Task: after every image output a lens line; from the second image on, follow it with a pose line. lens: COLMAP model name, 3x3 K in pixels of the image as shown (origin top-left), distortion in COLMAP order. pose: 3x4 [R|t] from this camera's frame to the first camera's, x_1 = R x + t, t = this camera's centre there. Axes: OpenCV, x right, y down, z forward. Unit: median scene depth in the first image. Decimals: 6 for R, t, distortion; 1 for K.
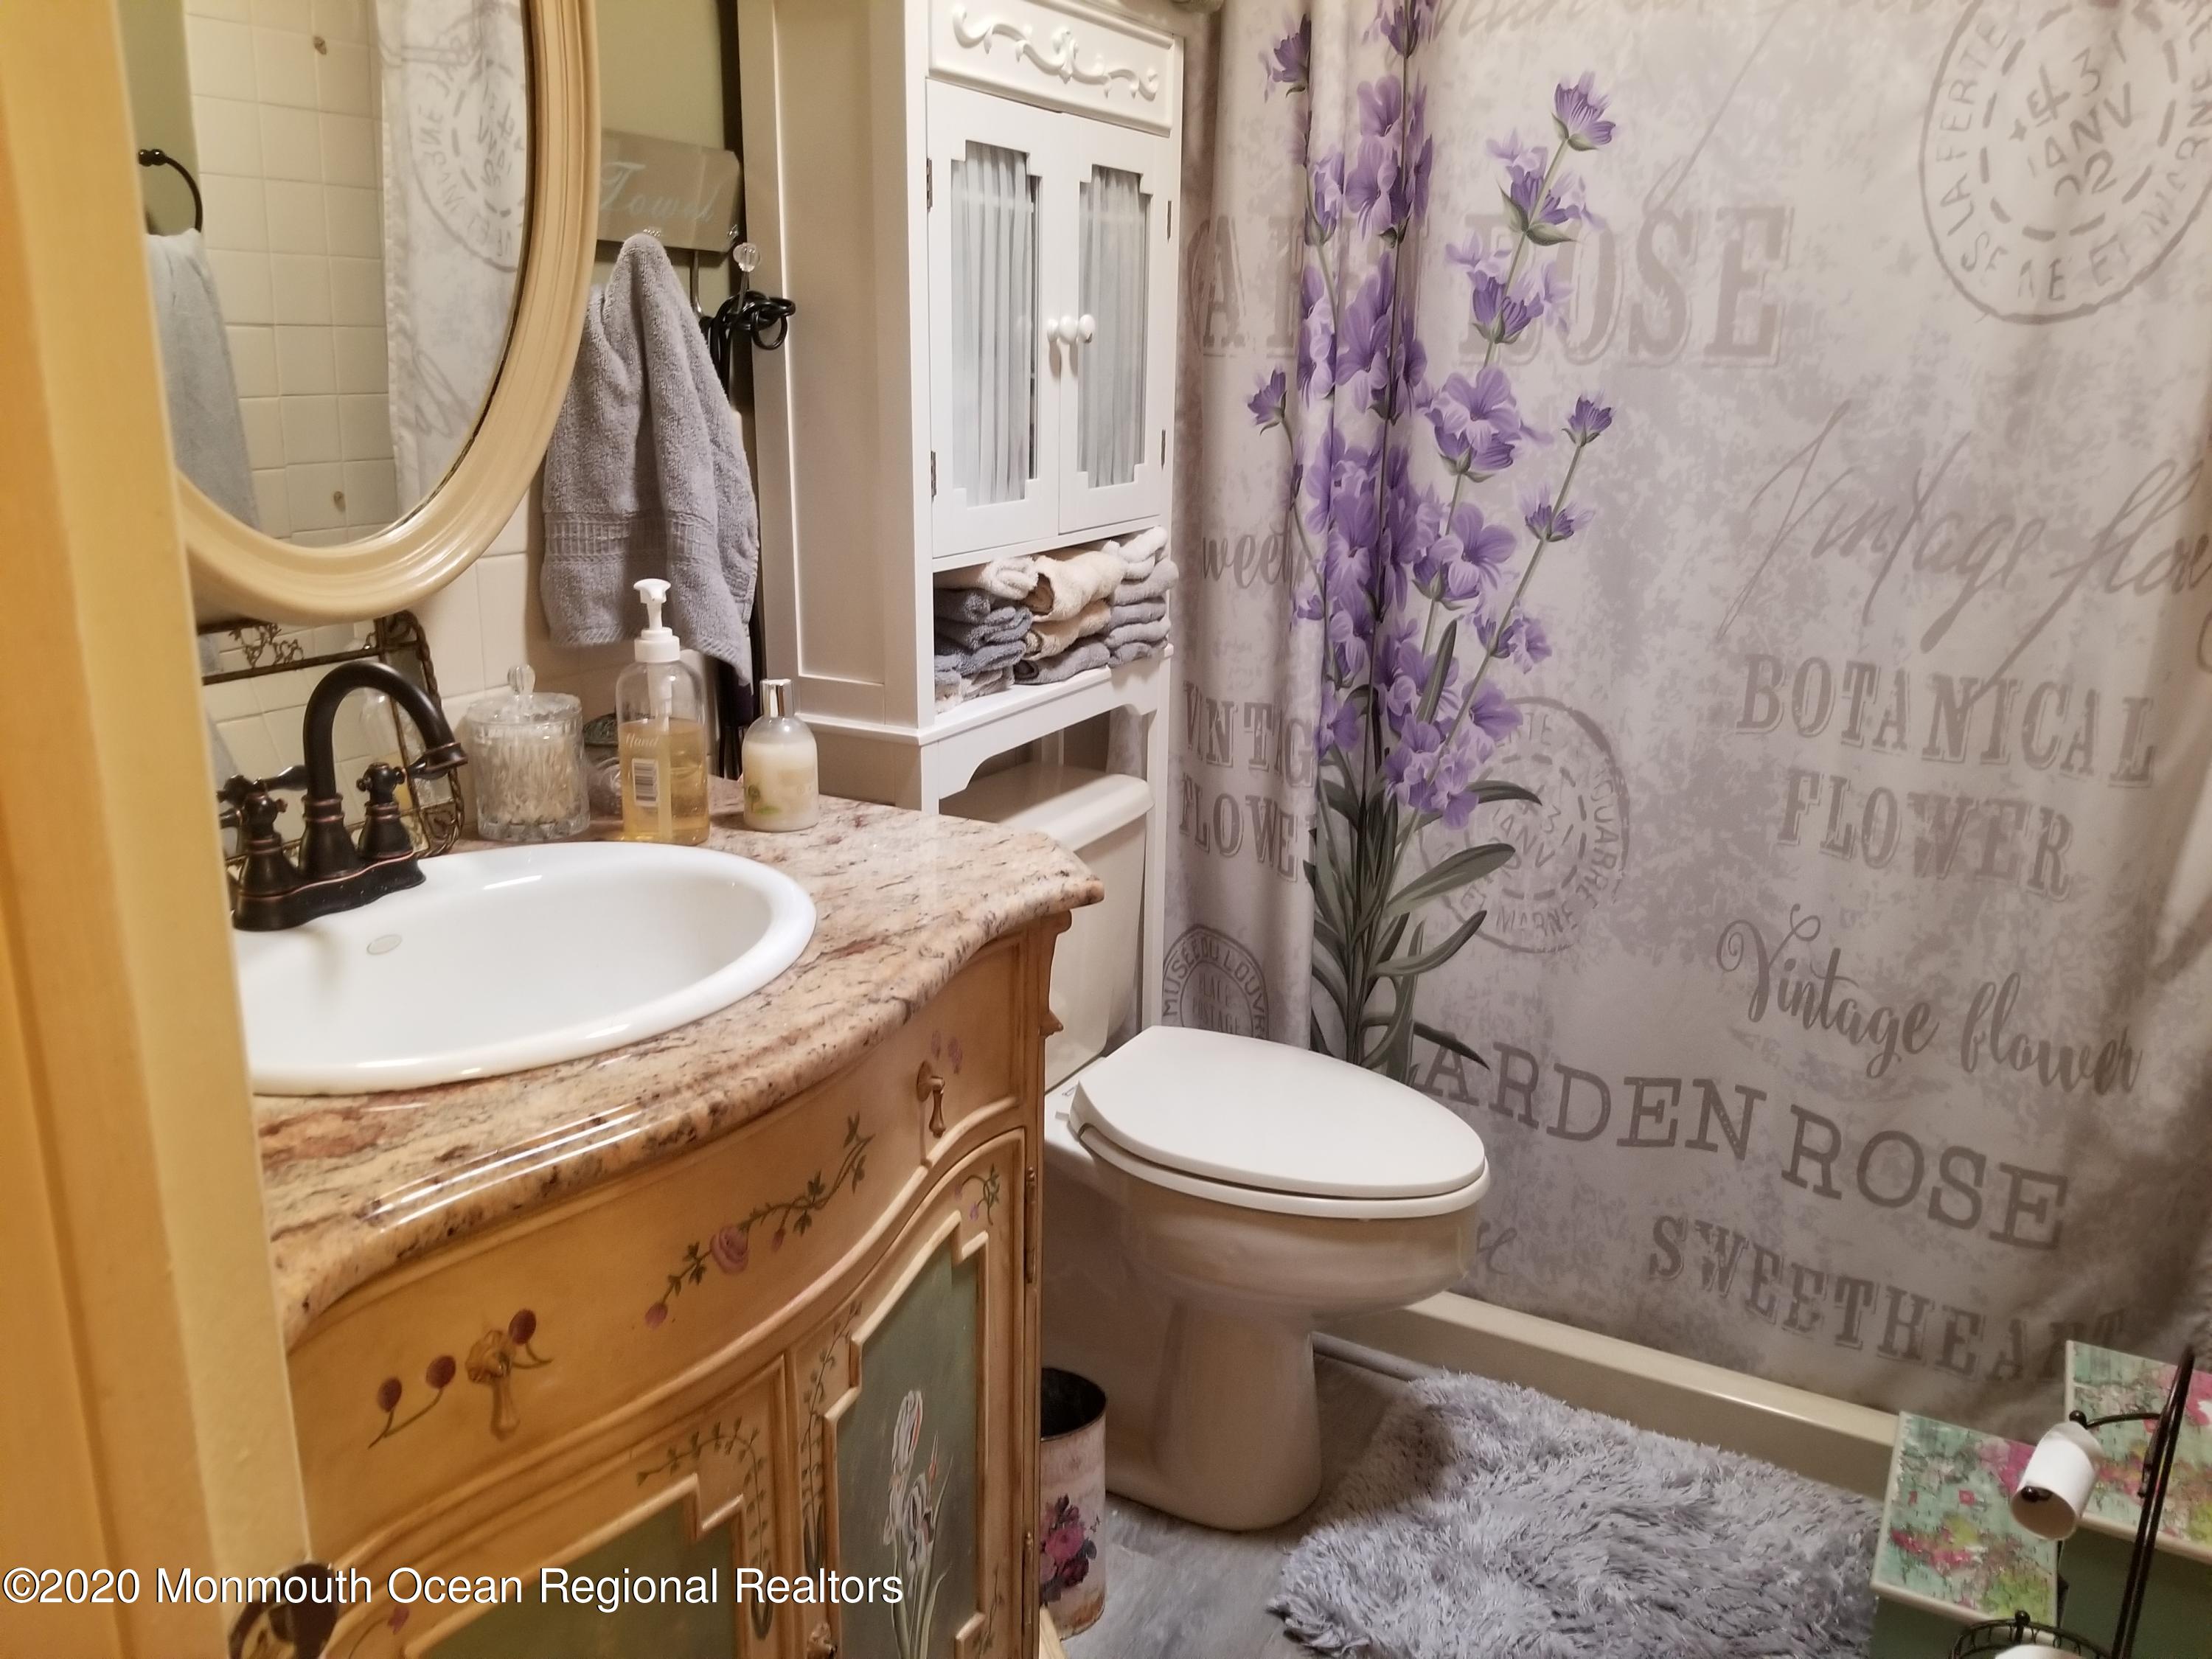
lens RADIAL K [[1714.2, 0, 1106.0], [0, 1714.2, 829.5], [0, 0, 1]] dist [0.028168, 0.002983]
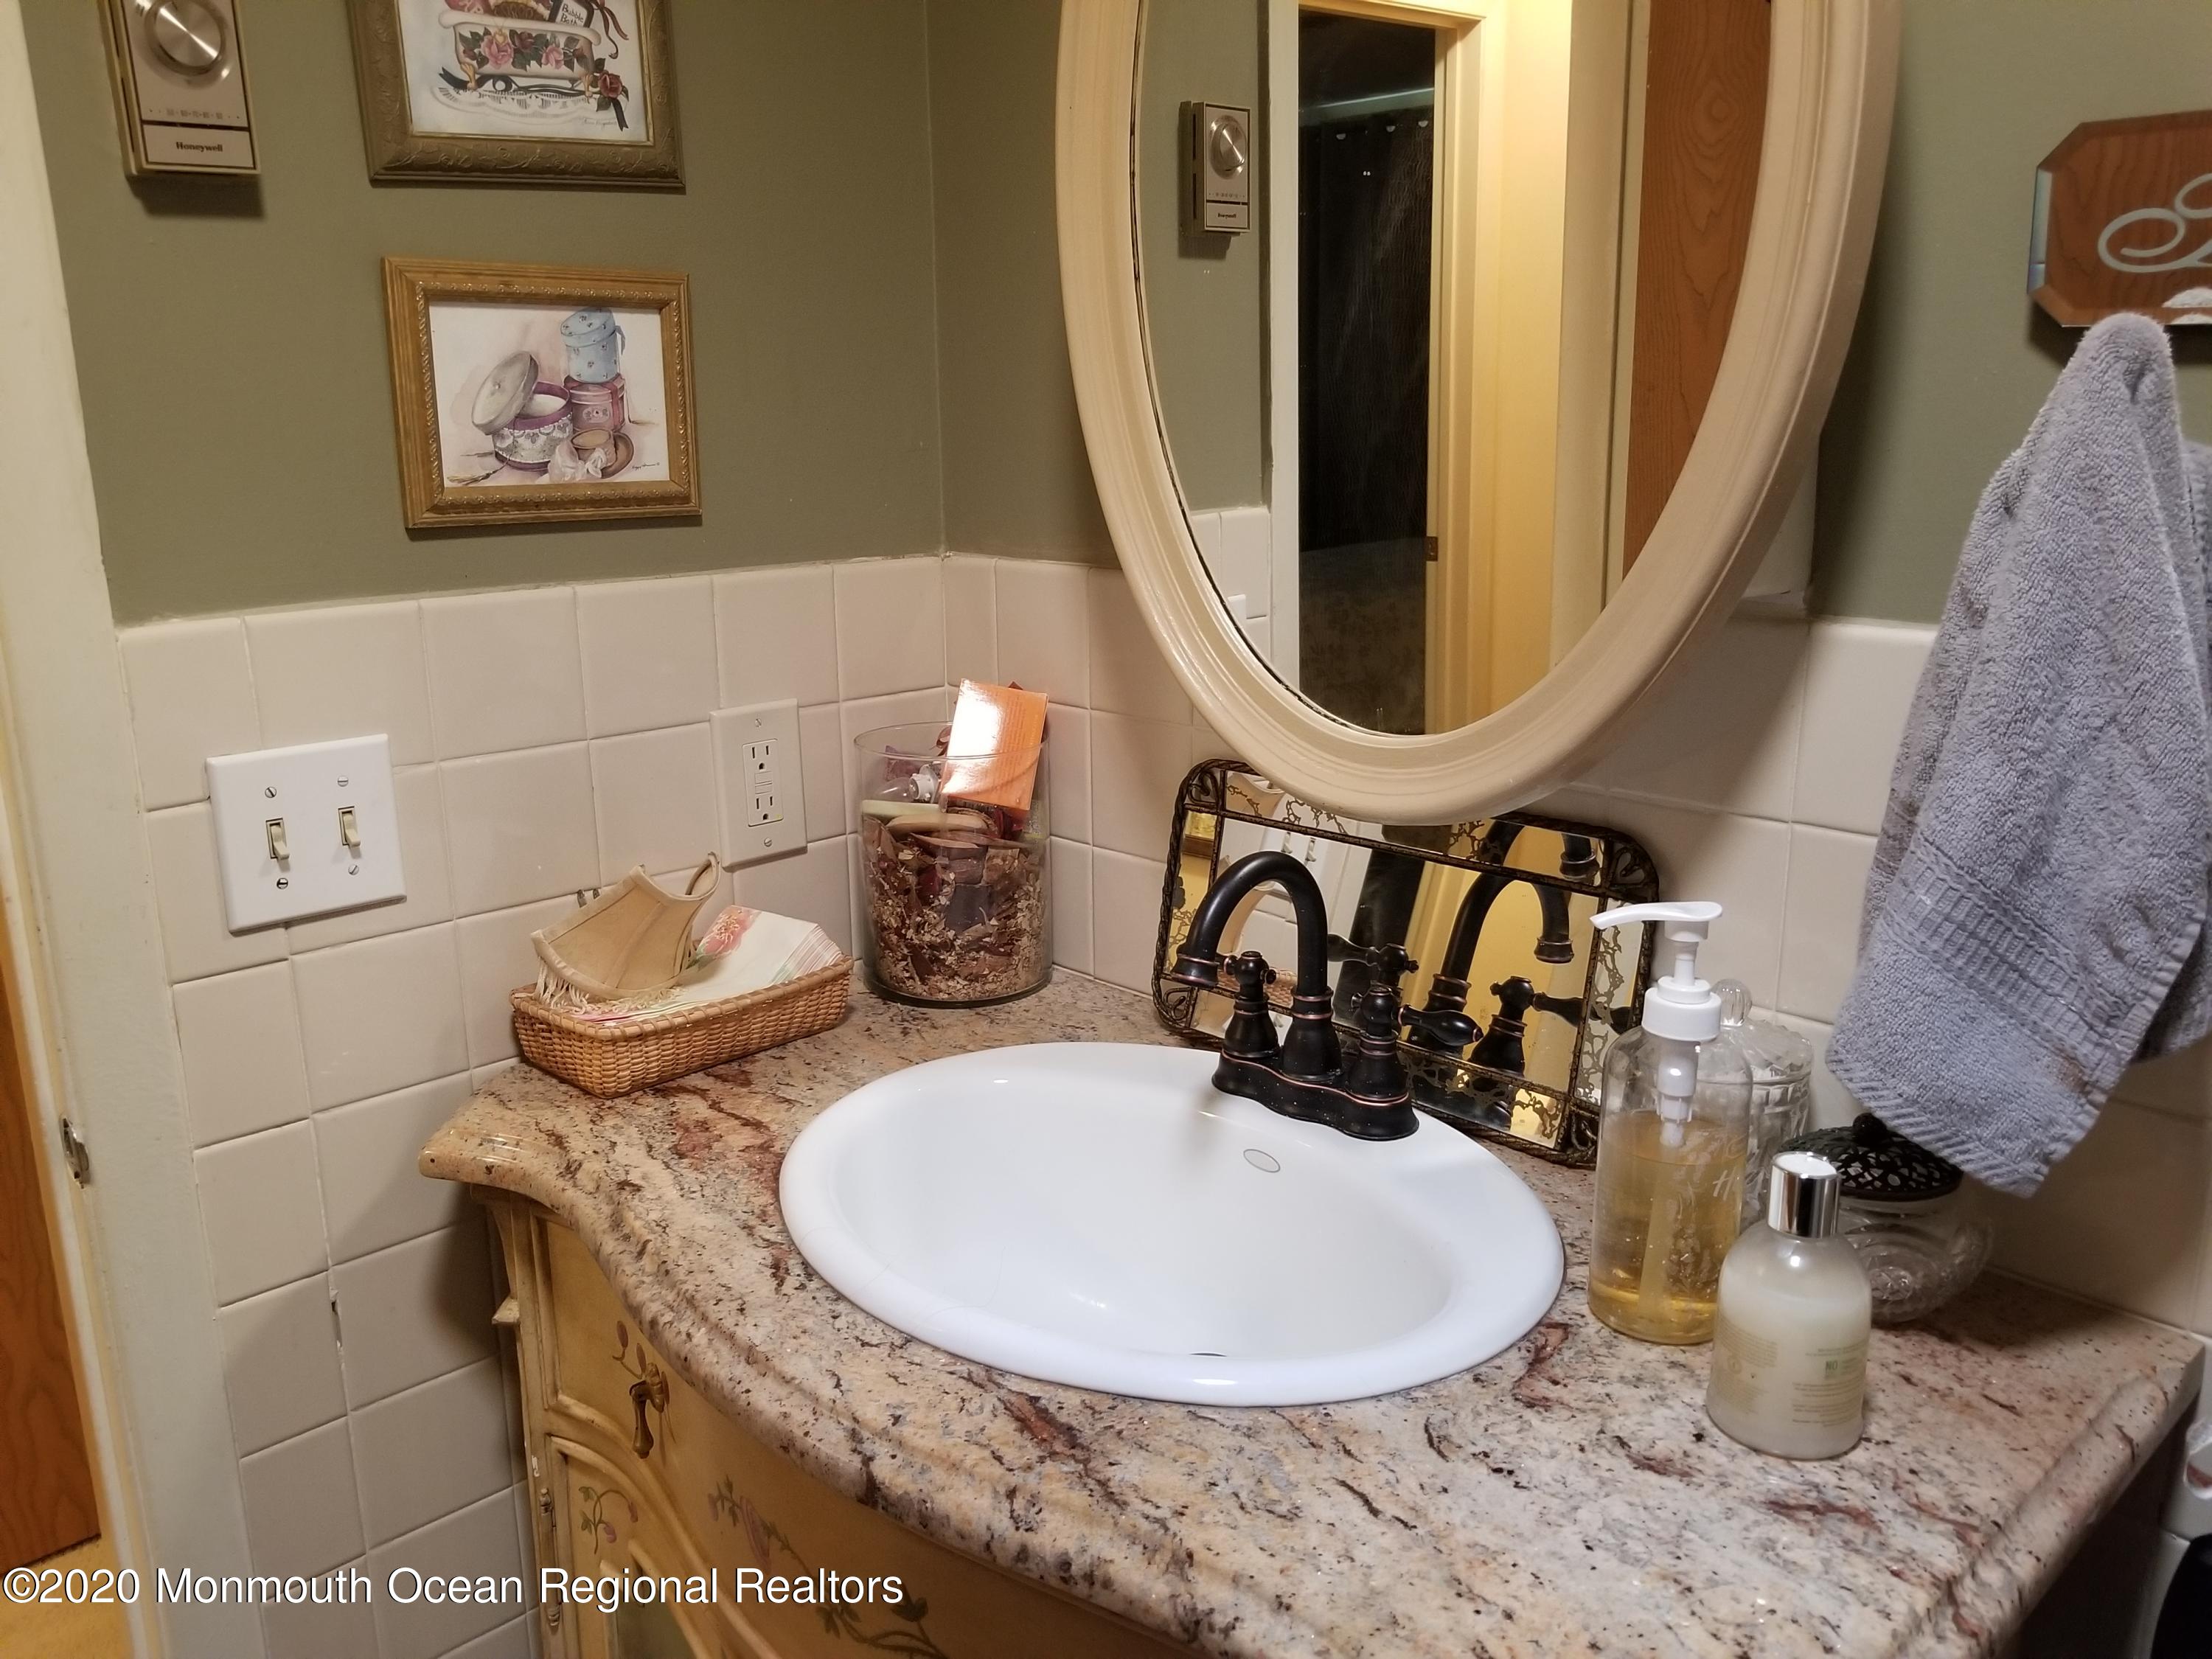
lens RADIAL K [[1714.2, 0, 1106.0], [0, 1714.2, 829.5], [0, 0, 1]] dist [0.028168, 0.002983]
pose [[-0.318482, 0.199630, -0.926670, 0.408573], [-0.255514, 0.923311, 0.286723, -0.335494], [0.912842, 0.328094, -0.243050, 1.108120]]
